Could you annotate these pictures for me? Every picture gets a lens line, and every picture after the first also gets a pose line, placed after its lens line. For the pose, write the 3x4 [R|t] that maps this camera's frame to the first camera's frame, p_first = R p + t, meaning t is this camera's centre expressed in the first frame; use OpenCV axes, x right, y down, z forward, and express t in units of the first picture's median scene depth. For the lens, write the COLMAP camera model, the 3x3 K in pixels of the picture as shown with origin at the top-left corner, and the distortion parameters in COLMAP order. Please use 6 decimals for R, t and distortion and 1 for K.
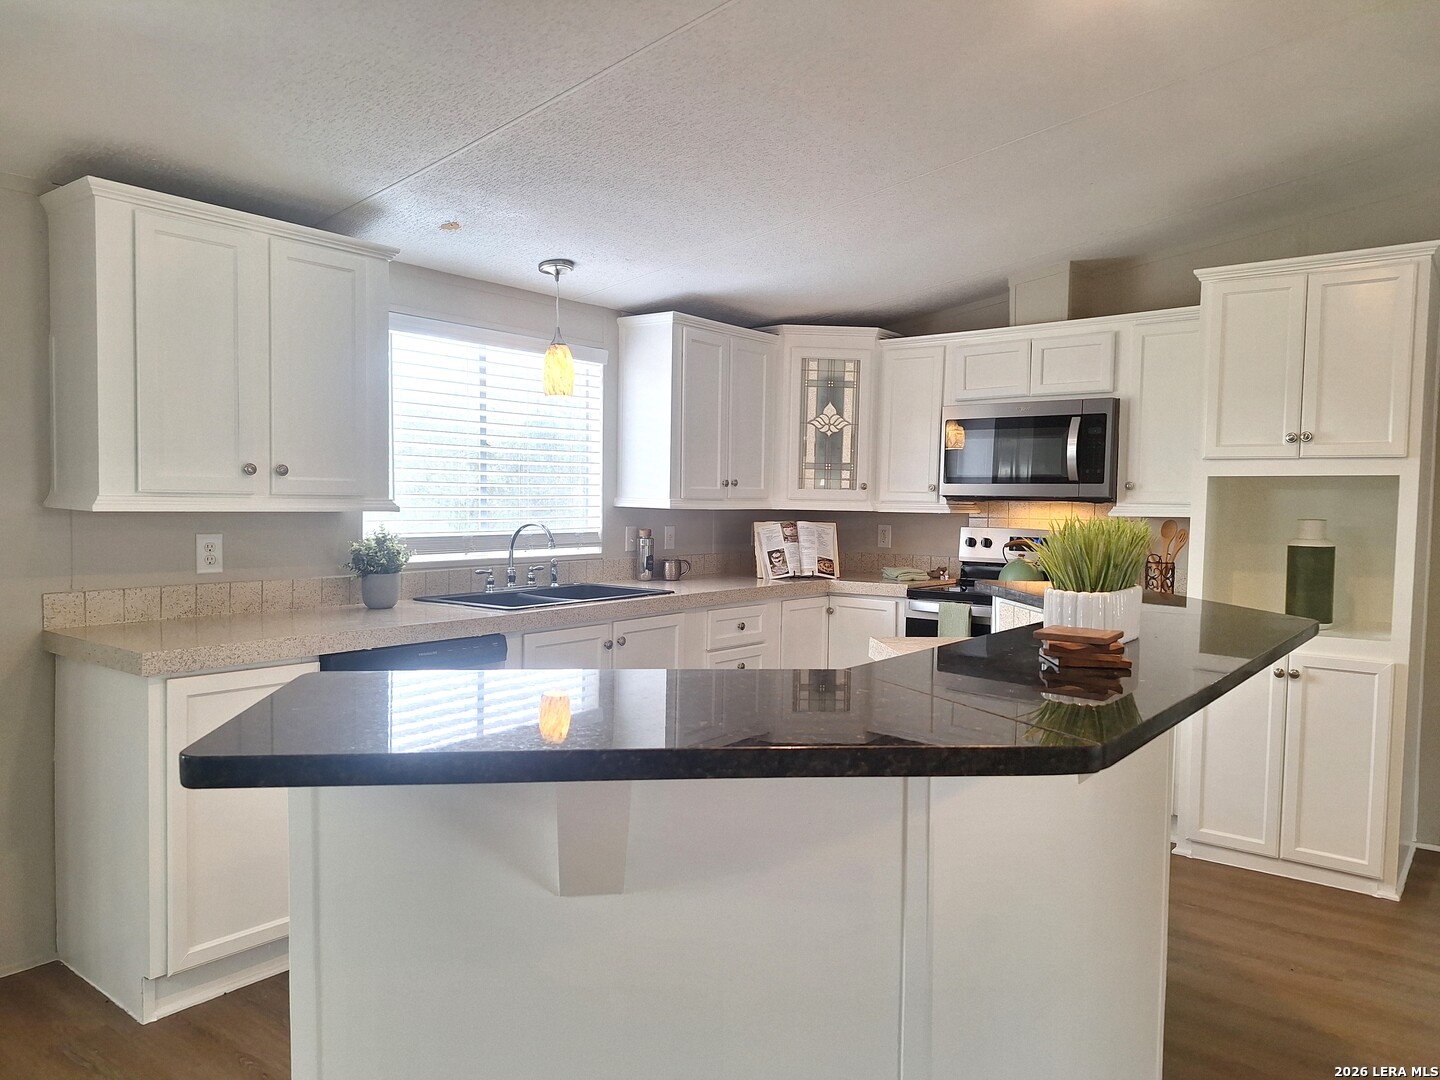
lens RADIAL K [[991.6, 0, 720.0], [0, 991.6, 540.0], [0, 0, 1]] dist [0.084294, -0.113781]
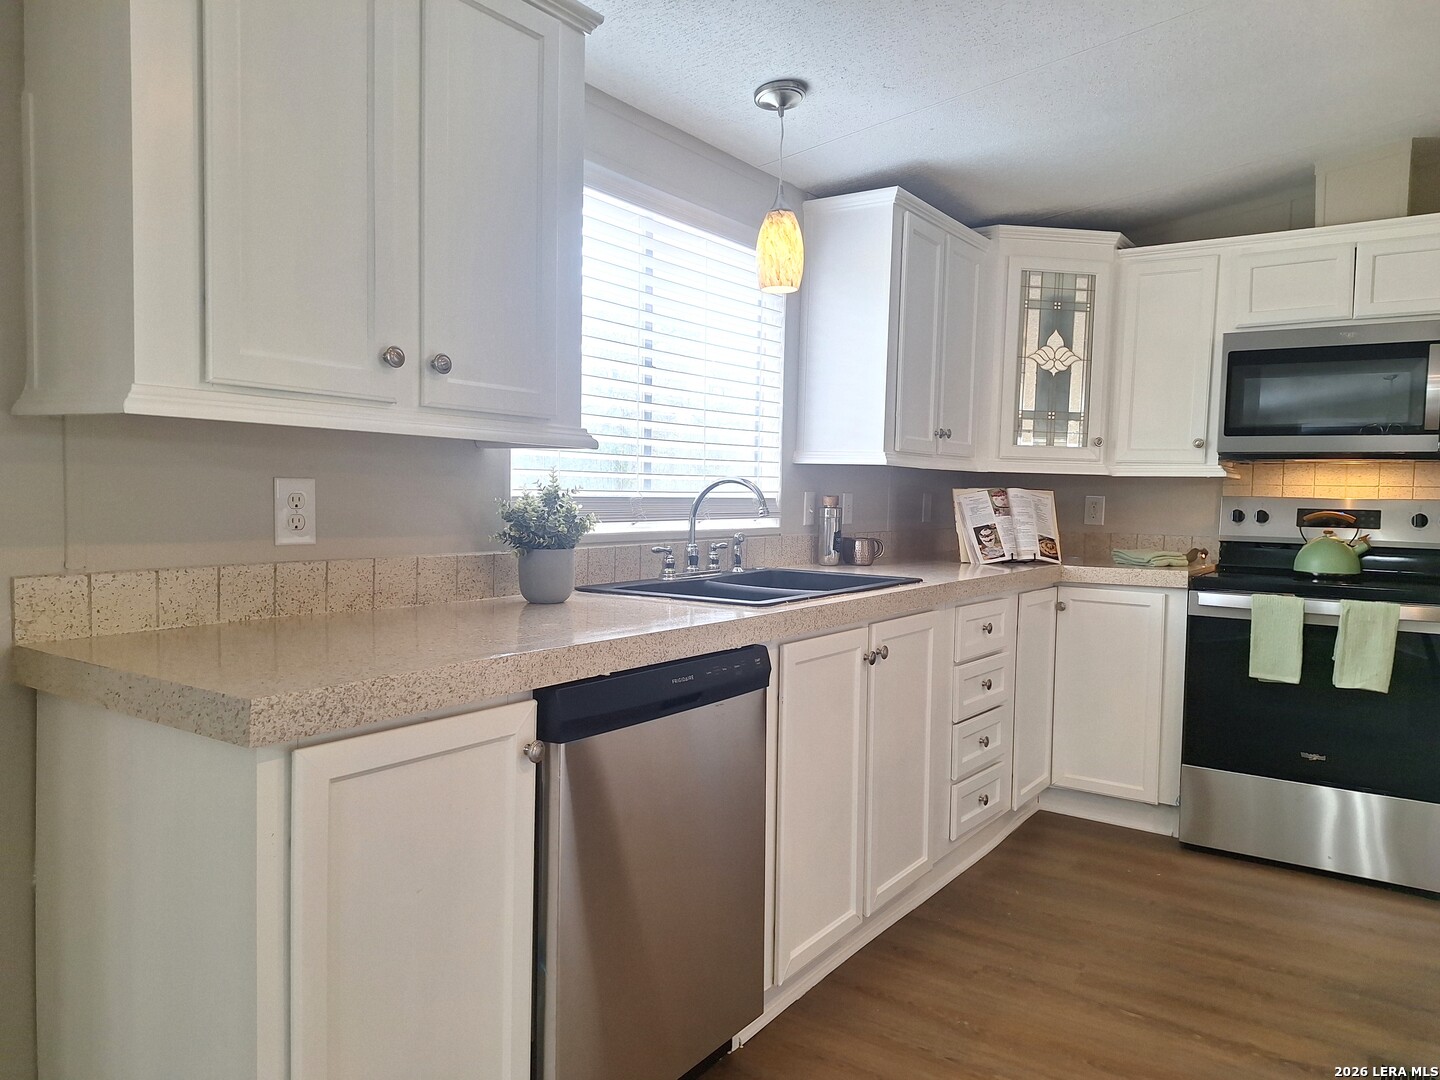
lens RADIAL K [[991.6, 0, 720.0], [0, 991.6, 540.0], [0, 0, 1]] dist [0.084294, -0.113781]
pose [[0.998154, 0.002396, 0.060684, -0.202101], [-0.002793, 0.999975, 0.006451, 0.017711], [-0.060667, -0.006608, 0.998136, 0.271277]]
